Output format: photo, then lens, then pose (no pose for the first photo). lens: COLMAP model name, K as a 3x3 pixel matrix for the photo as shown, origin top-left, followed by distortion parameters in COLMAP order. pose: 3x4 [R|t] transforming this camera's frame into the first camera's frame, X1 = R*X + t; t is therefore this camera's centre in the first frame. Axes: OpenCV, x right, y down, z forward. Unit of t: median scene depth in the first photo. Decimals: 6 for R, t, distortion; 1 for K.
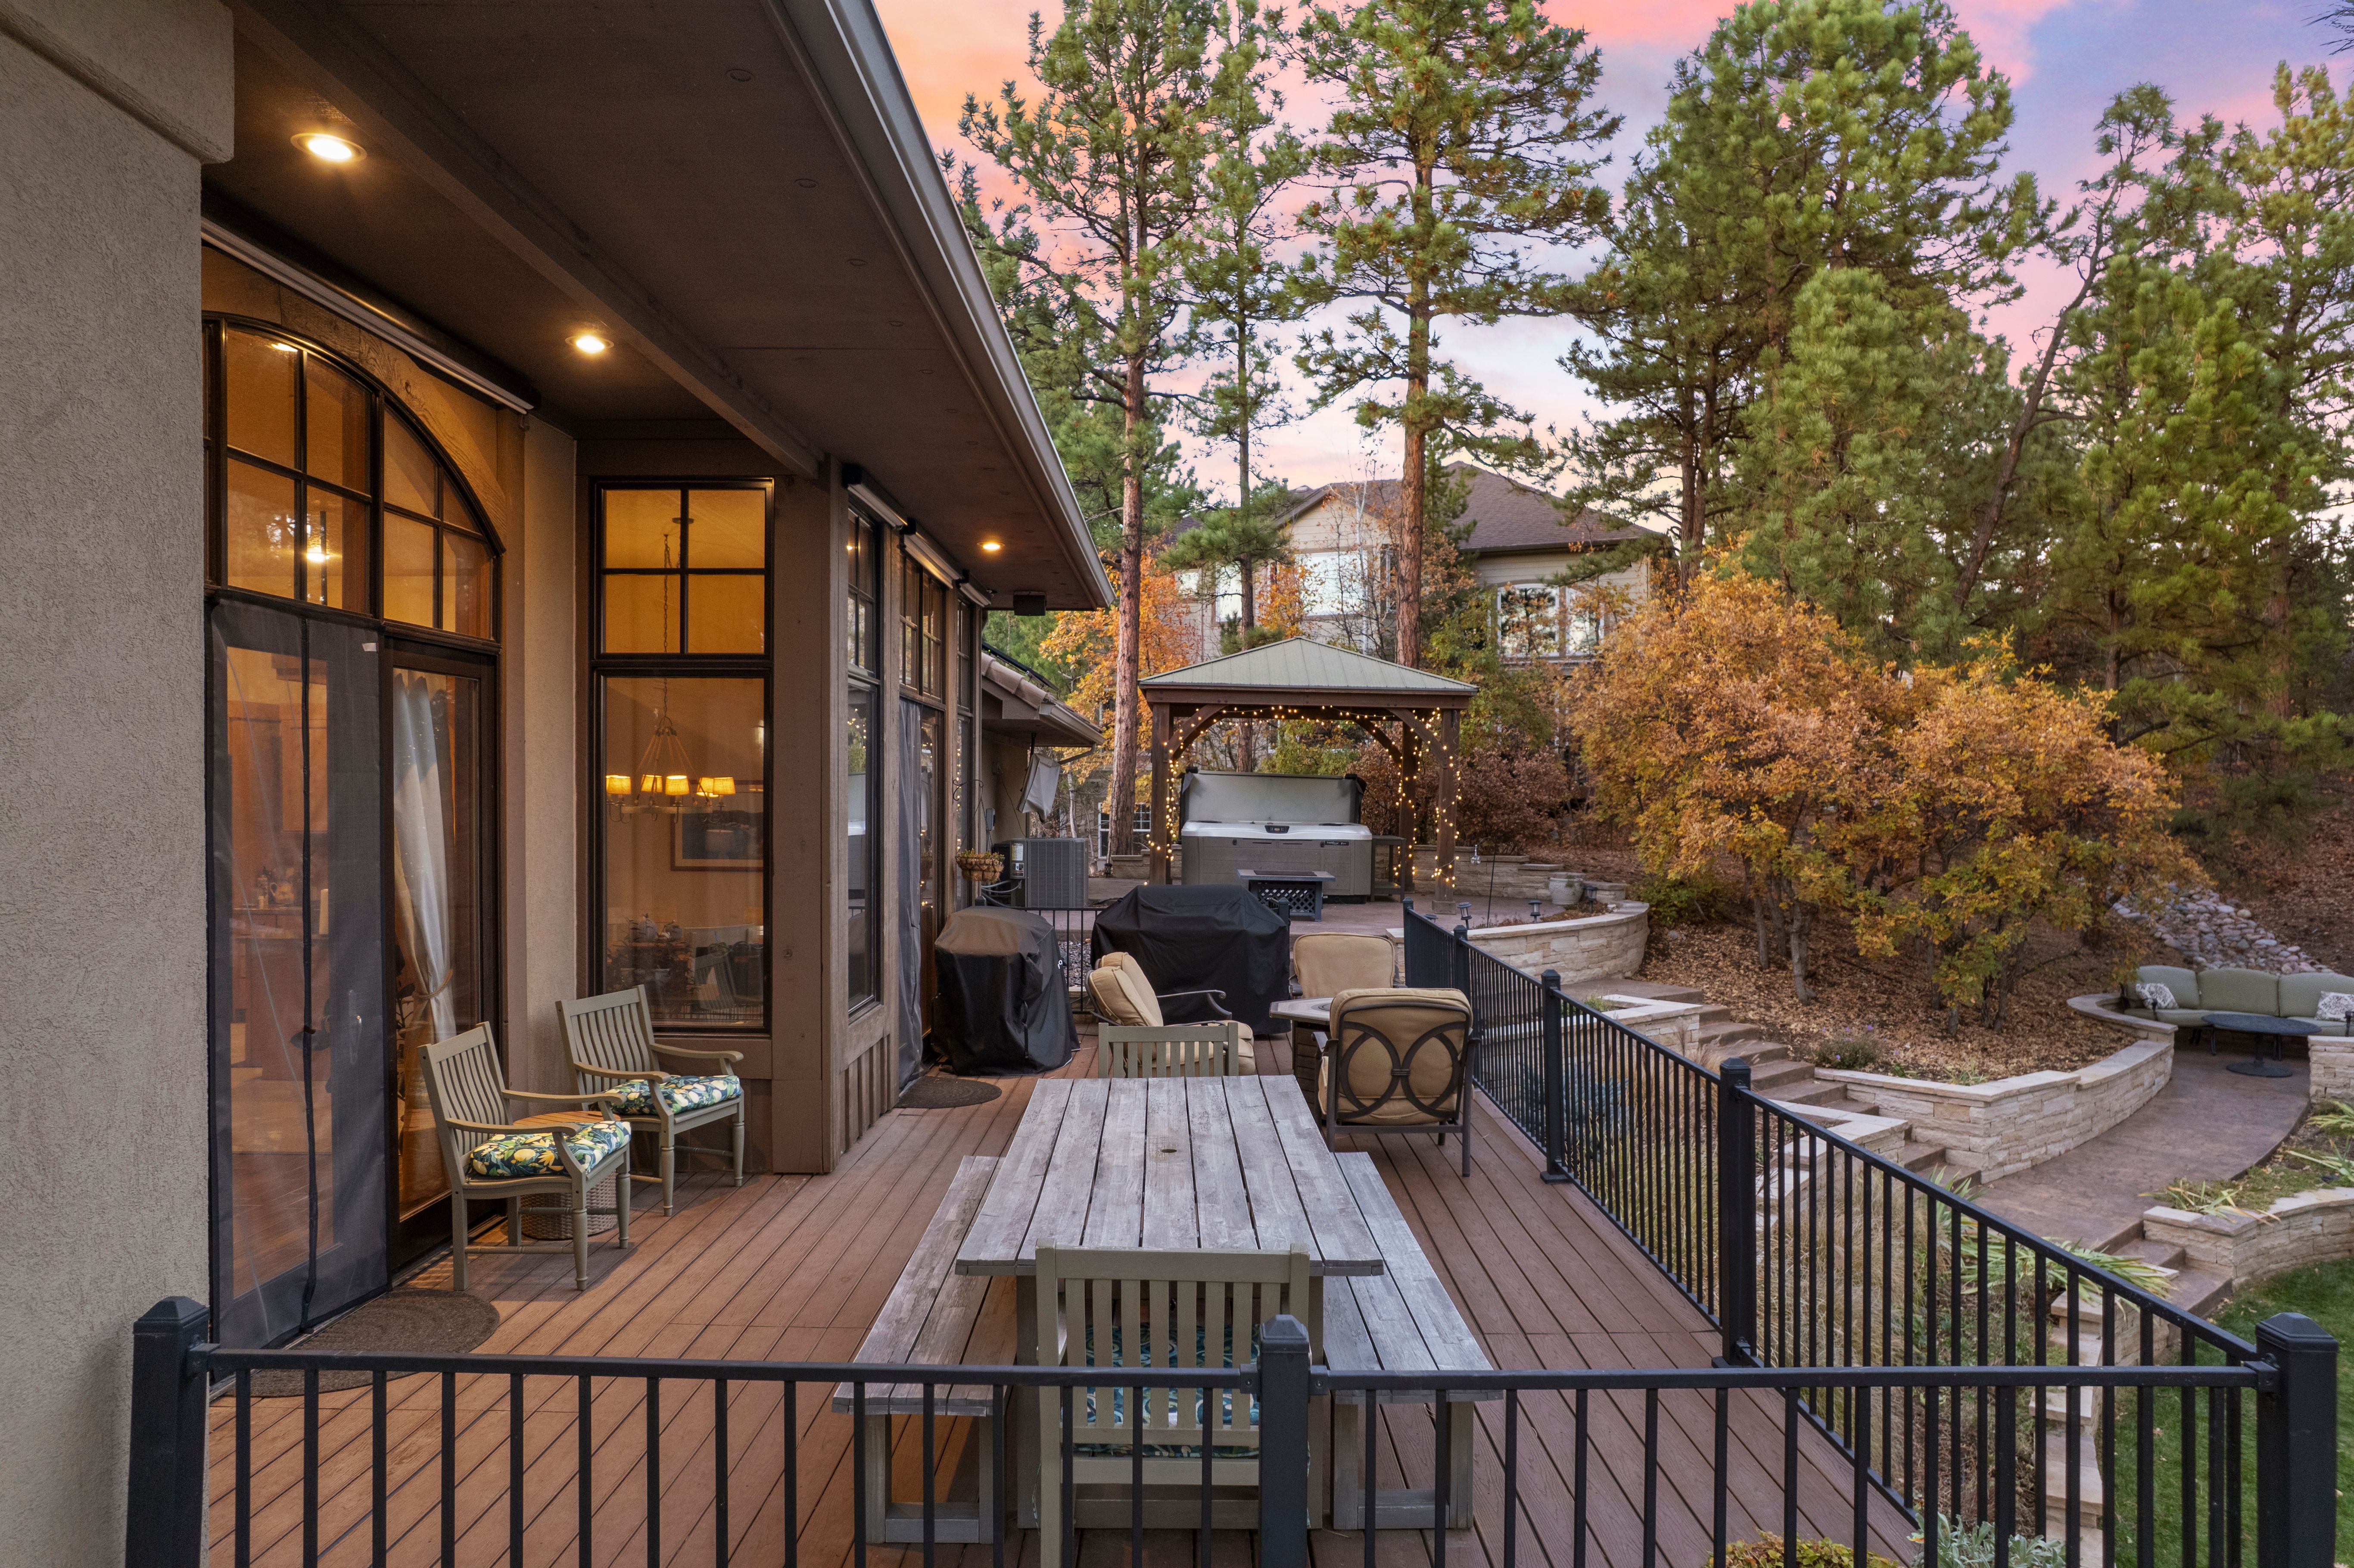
lens RADIAL K [[1499.2, 0, 1176.2], [0, 1499.2, 813.9], [0, 0, 1]] dist [-0.056722, 0.048265]
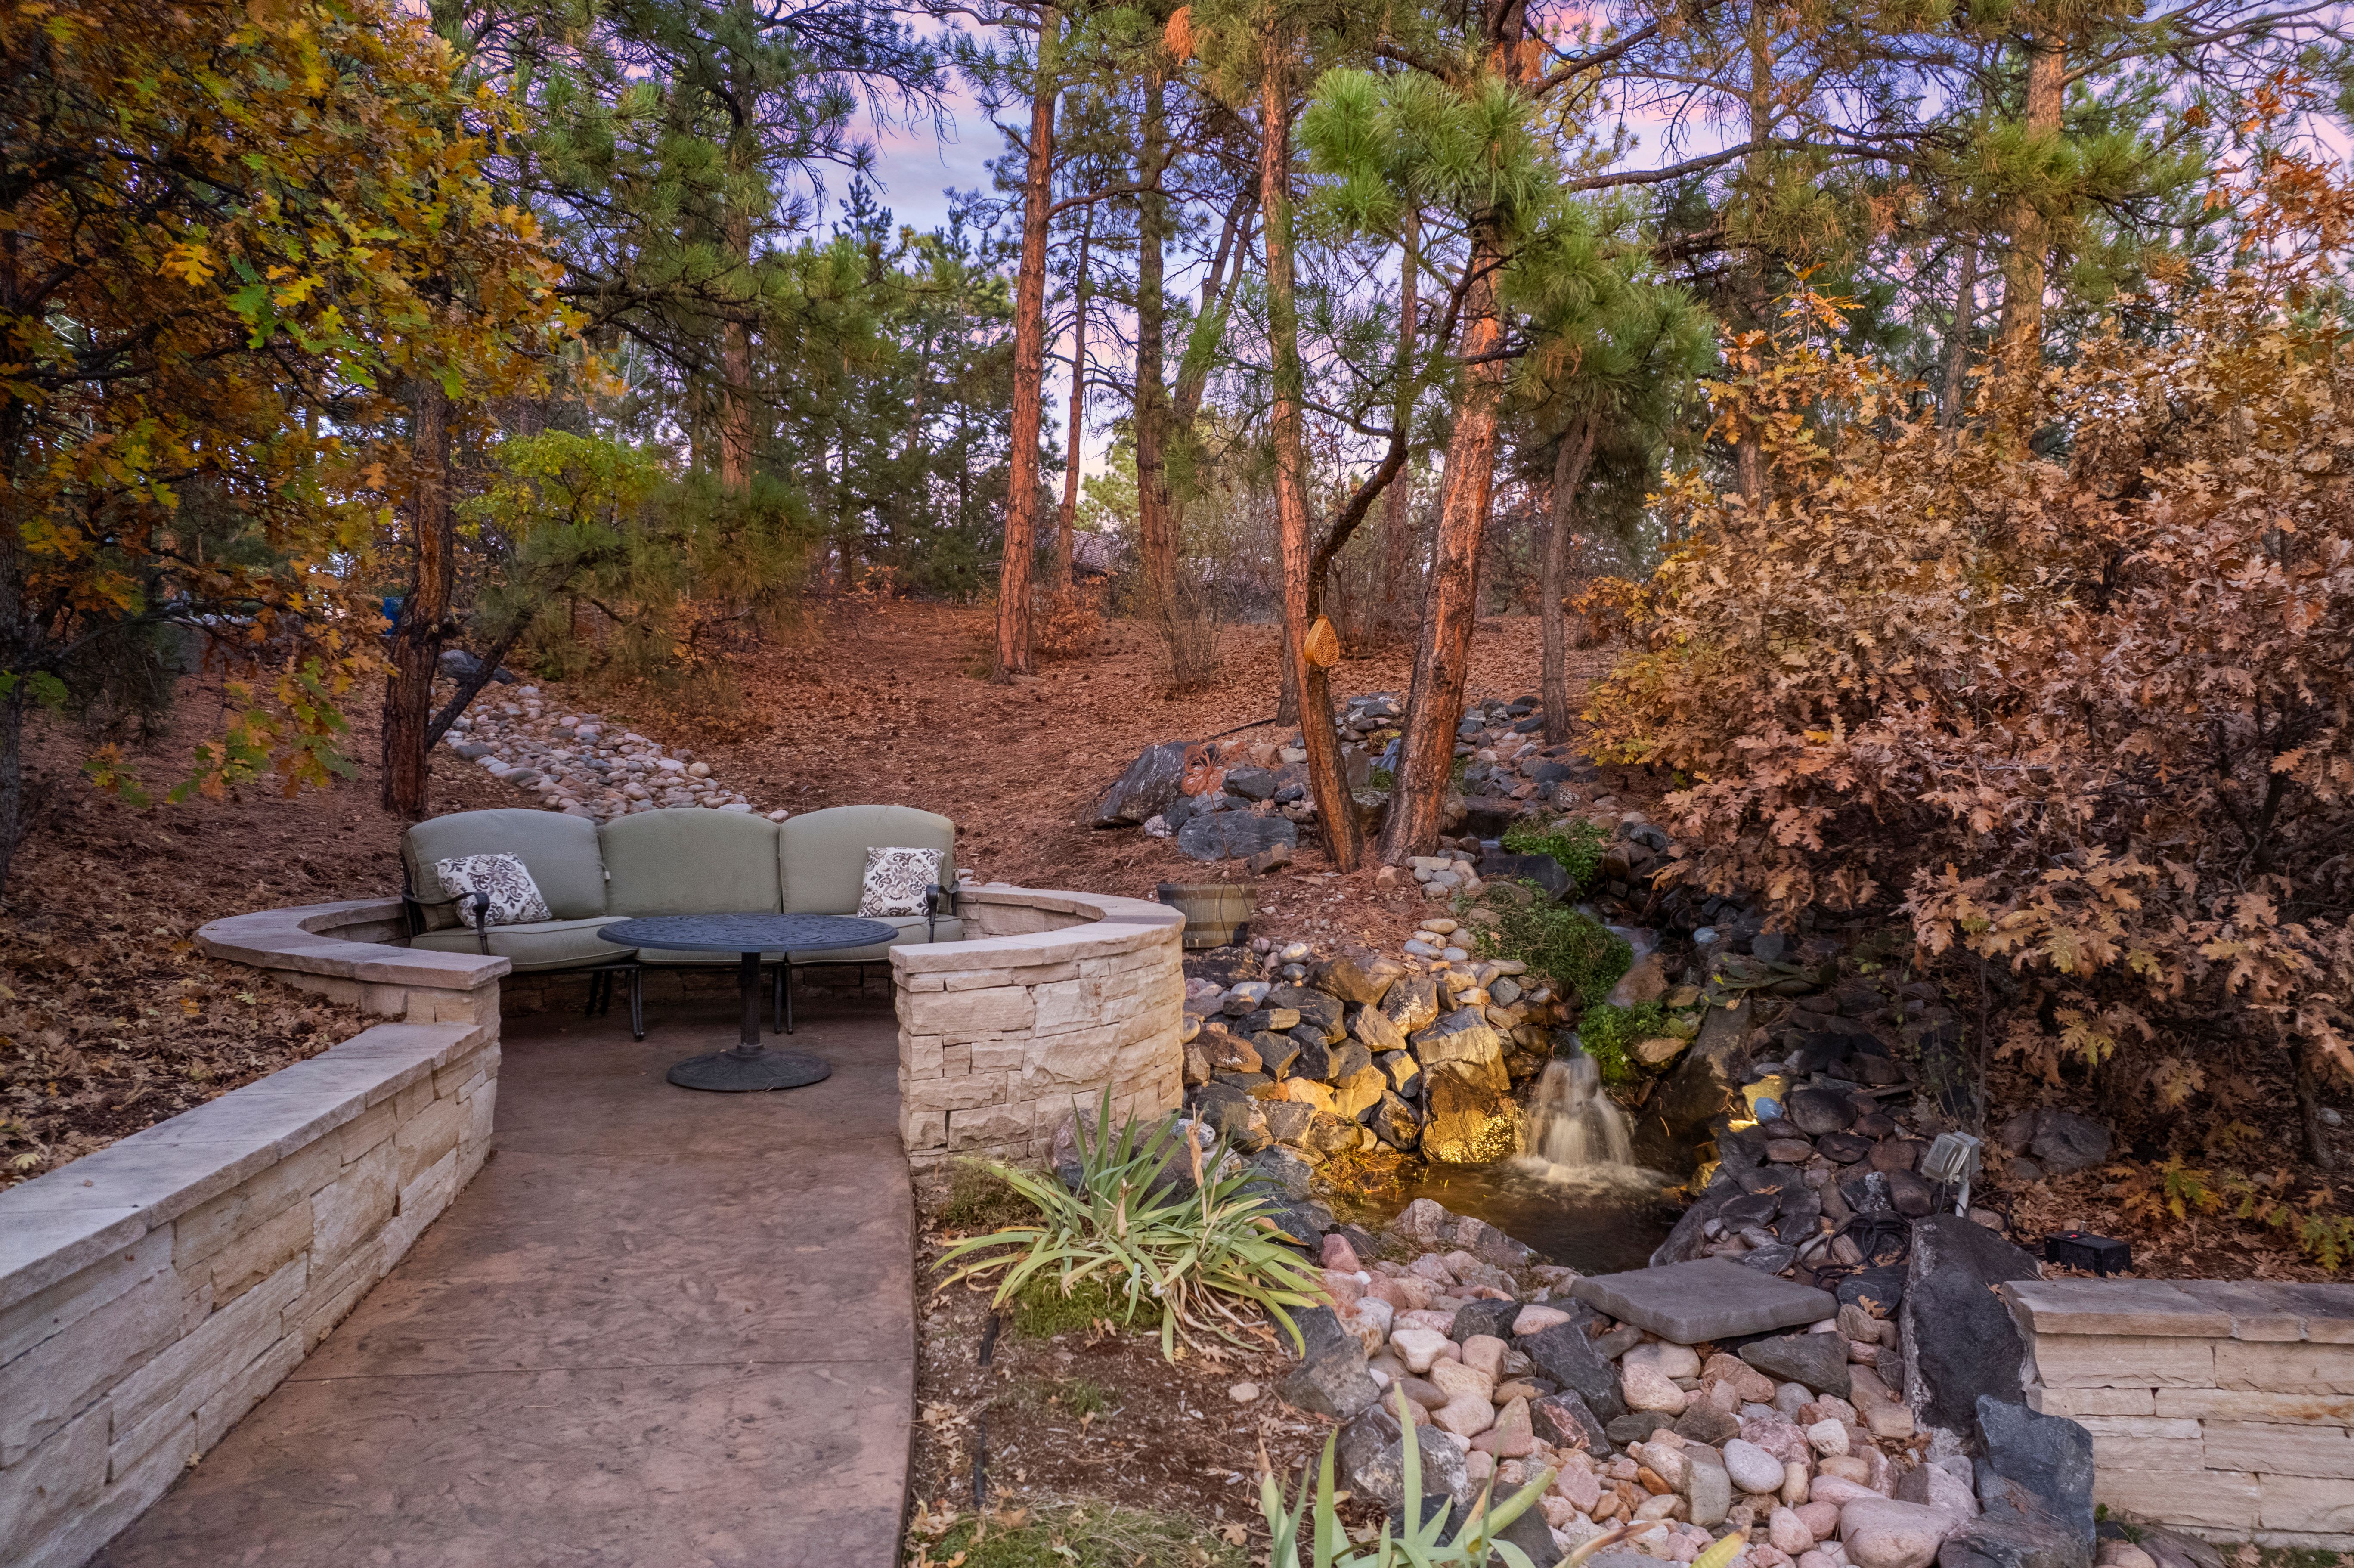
lens RADIAL K [[1499.4, 0, 1164.5], [0, 1499.4, 786.5], [0, 0, 1]] dist [-0.056722, 0.048265]
pose [[0.594652, -0.000542, 0.803983, 0.409216], [0.016222, 0.999804, -0.011324, 0.090334], [-0.803820, 0.019776, 0.594544, 0.570341]]
